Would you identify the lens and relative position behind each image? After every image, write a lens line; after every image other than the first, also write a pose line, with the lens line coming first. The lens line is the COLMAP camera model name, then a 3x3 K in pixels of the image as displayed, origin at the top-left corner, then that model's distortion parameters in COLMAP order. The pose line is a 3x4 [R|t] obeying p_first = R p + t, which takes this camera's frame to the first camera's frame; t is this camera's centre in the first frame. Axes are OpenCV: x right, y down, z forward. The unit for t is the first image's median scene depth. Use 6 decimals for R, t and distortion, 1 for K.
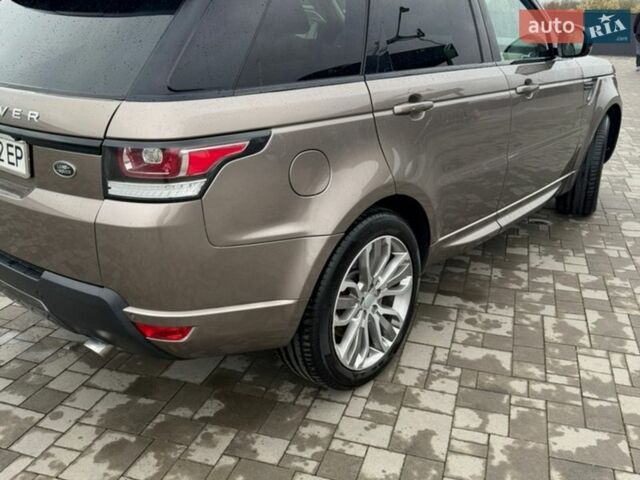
lens RADIAL K [[594.3, 0, 323.5], [0, 594.3, 243.5], [0, 0, 1]] dist [0.053266, 0.000000]
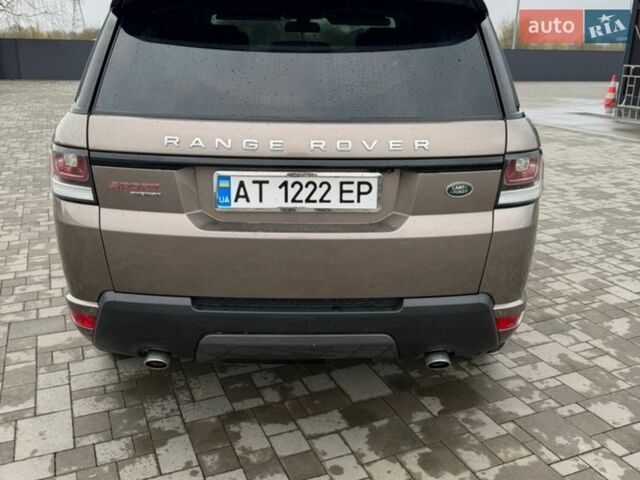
lens RADIAL K [[594.3, 0, 317.2], [0, 594.3, 241.3], [0, 0, 1]] dist [0.053266, 0.000000]
pose [[0.759071, -0.203942, 0.618238, -1.149581], [0.231770, 0.972100, 0.036105, -0.116470], [-0.608353, 0.115883, 0.785161, 0.296765]]
